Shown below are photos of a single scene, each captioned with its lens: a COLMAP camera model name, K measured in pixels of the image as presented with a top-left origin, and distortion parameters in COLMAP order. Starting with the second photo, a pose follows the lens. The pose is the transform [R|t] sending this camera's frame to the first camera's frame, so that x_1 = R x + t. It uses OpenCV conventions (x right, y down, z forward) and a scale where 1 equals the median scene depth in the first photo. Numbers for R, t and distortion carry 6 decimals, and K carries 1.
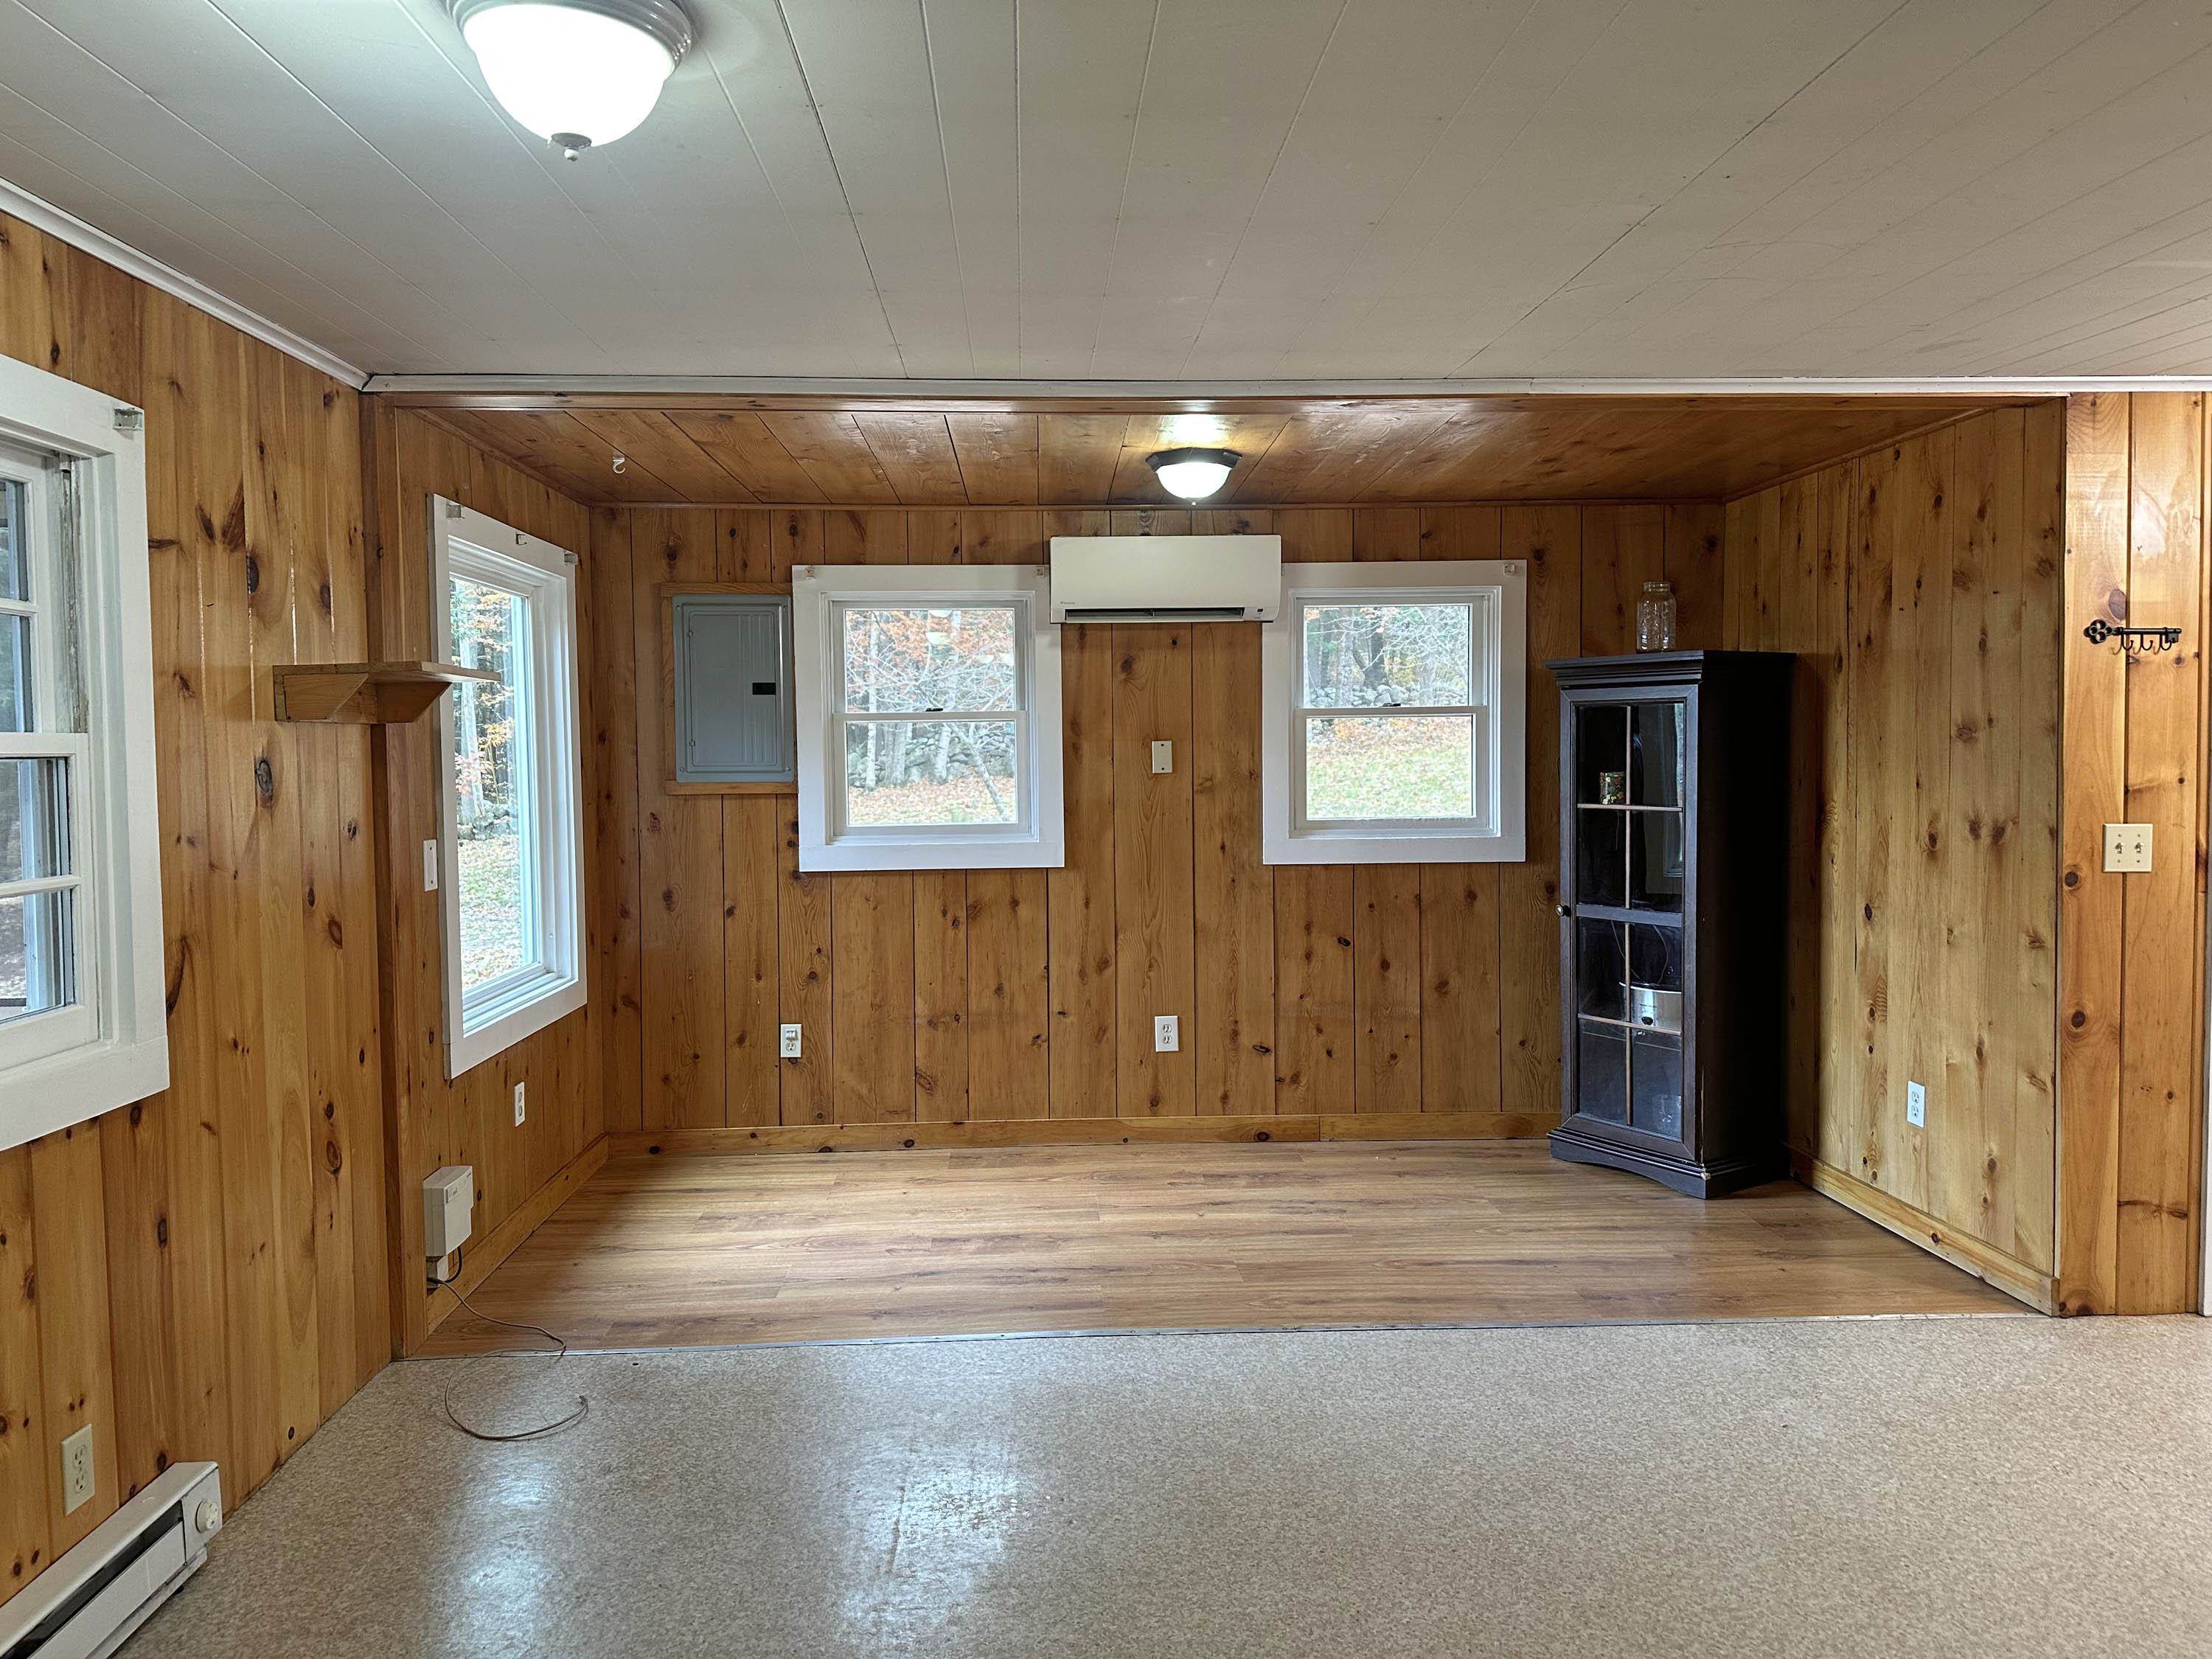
lens RADIAL K [[1515.7, 0, 1115.5], [0, 1515.7, 817.4], [0, 0, 1]] dist [0.186479, -0.322291]
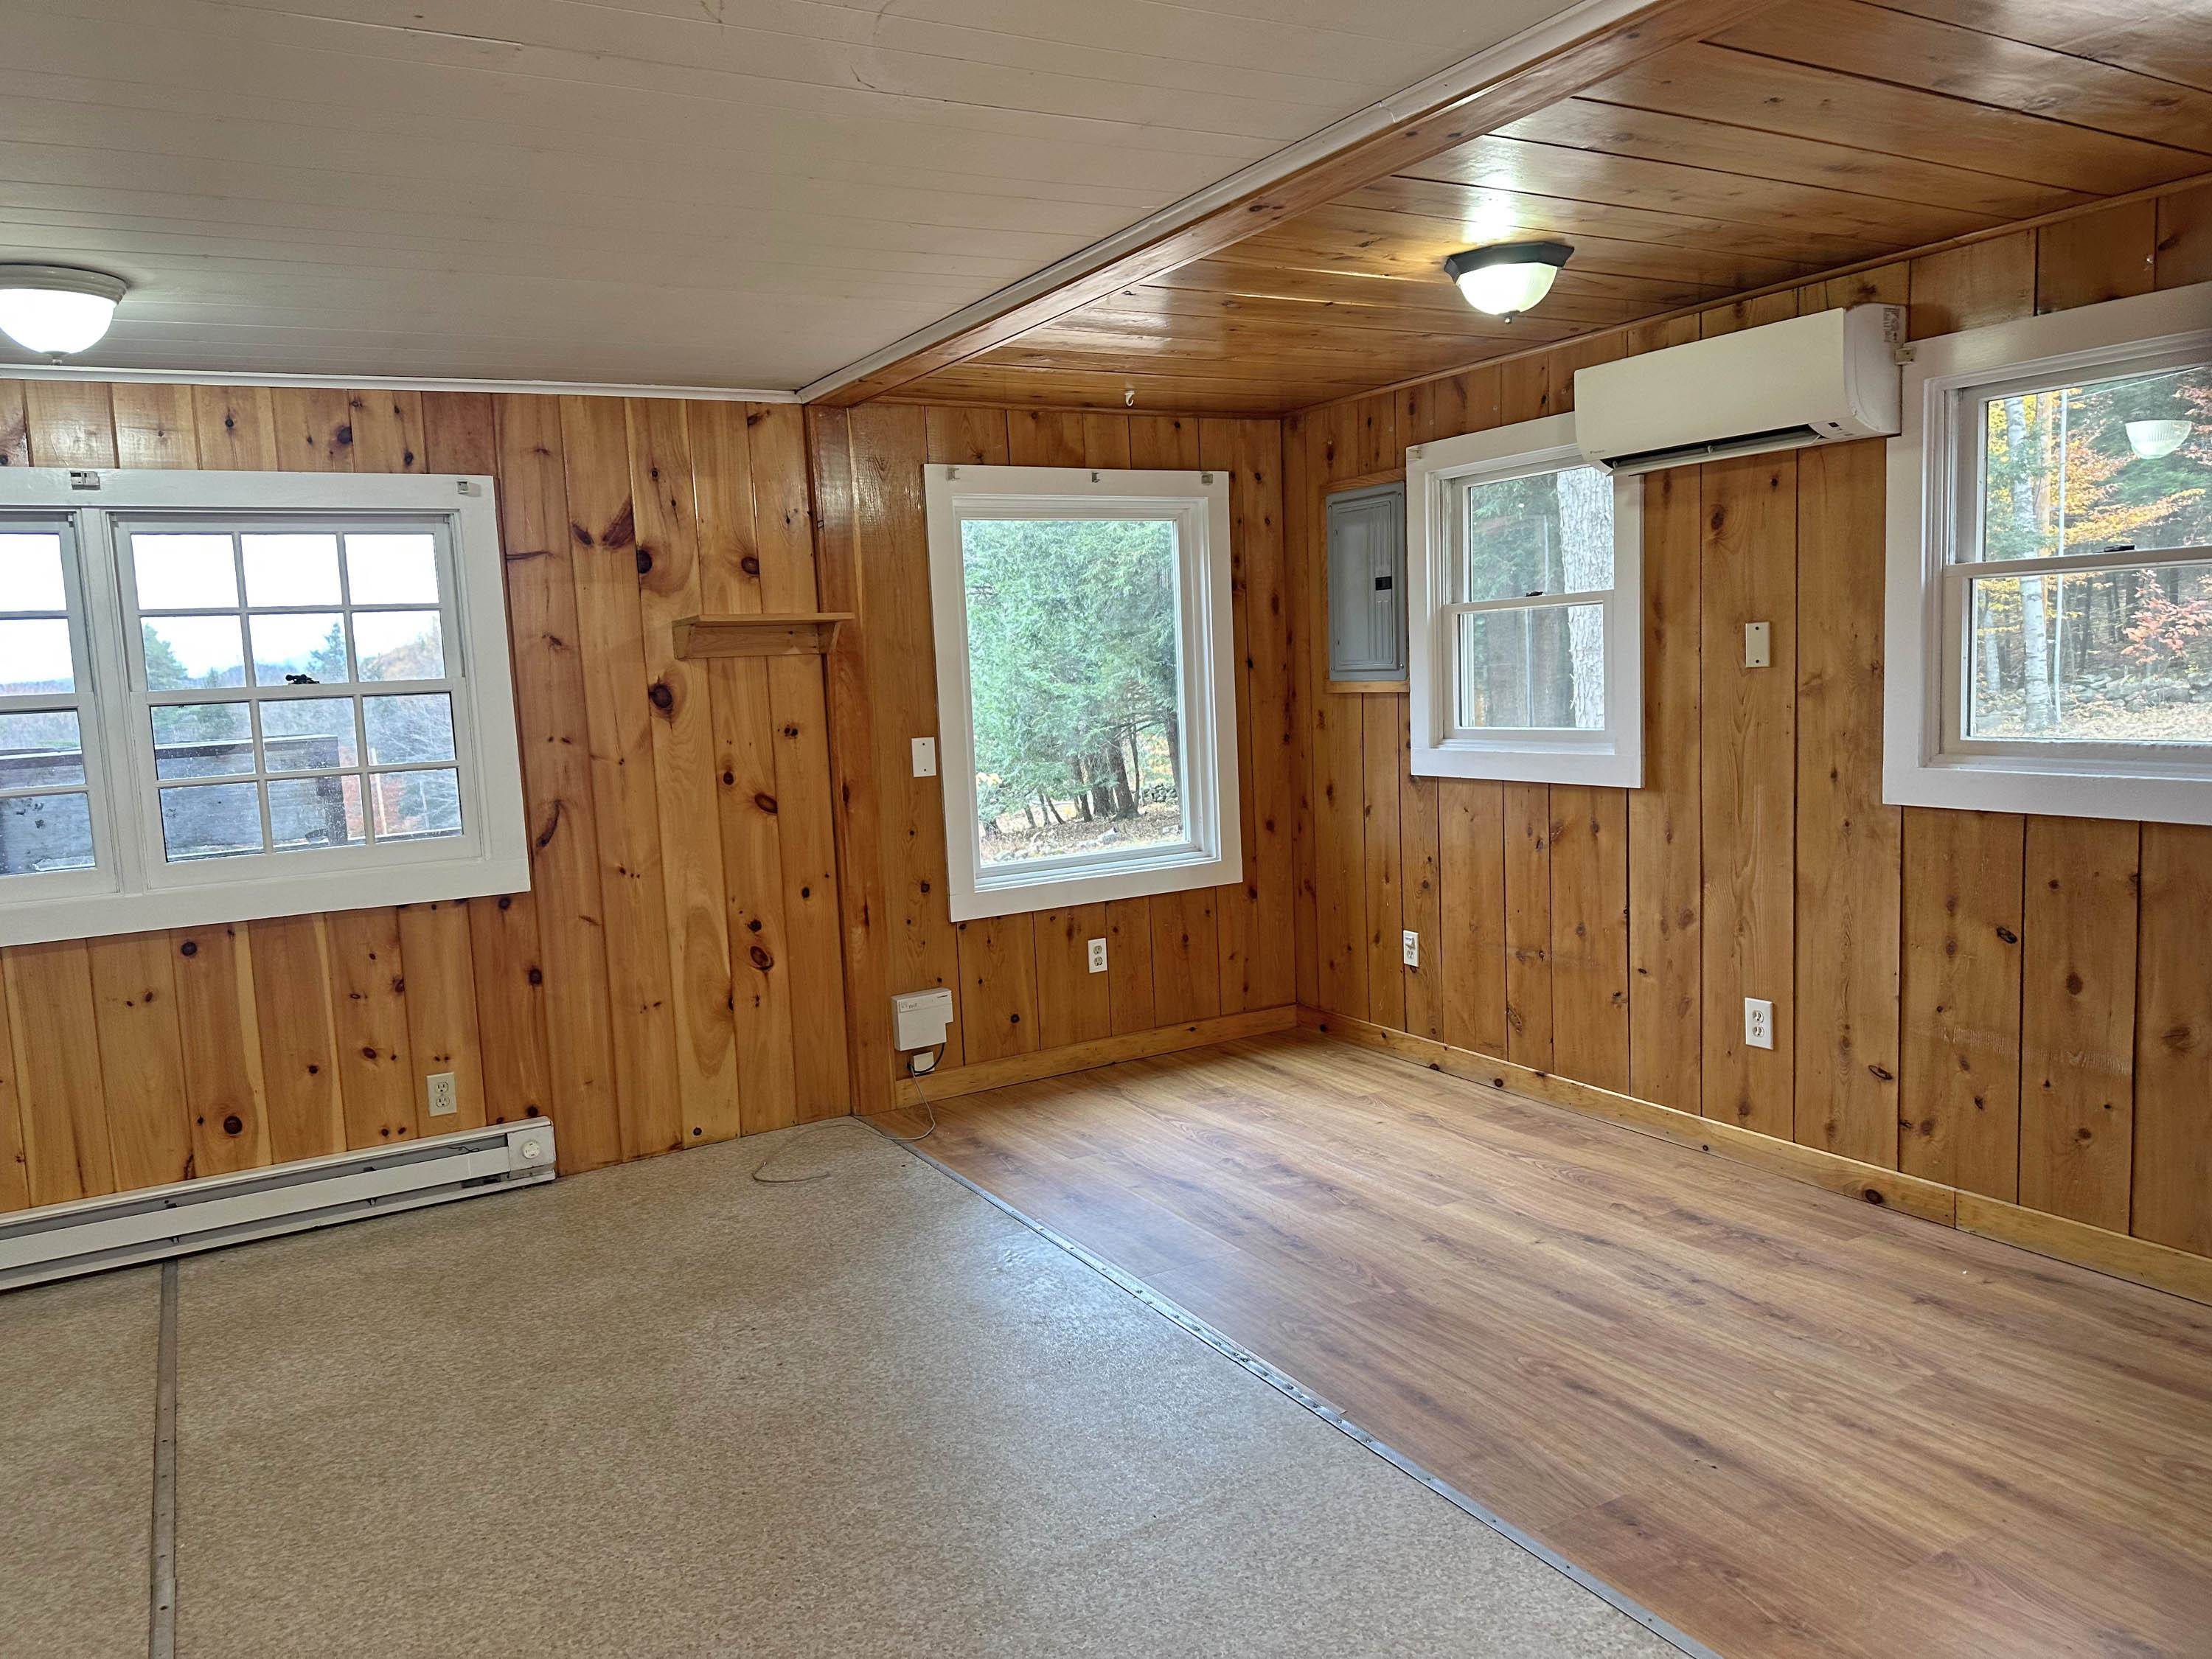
lens RADIAL K [[1547.6, 0, 1116.5], [0, 1547.6, 818.8], [0, 0, 1]] dist [0.113329, -0.178990]
pose [[0.465320, 0.083749, -0.881171, 0.561516], [0.001060, 0.995460, 0.095172, -0.029286], [0.885142, -0.045220, 0.463119, 0.386741]]
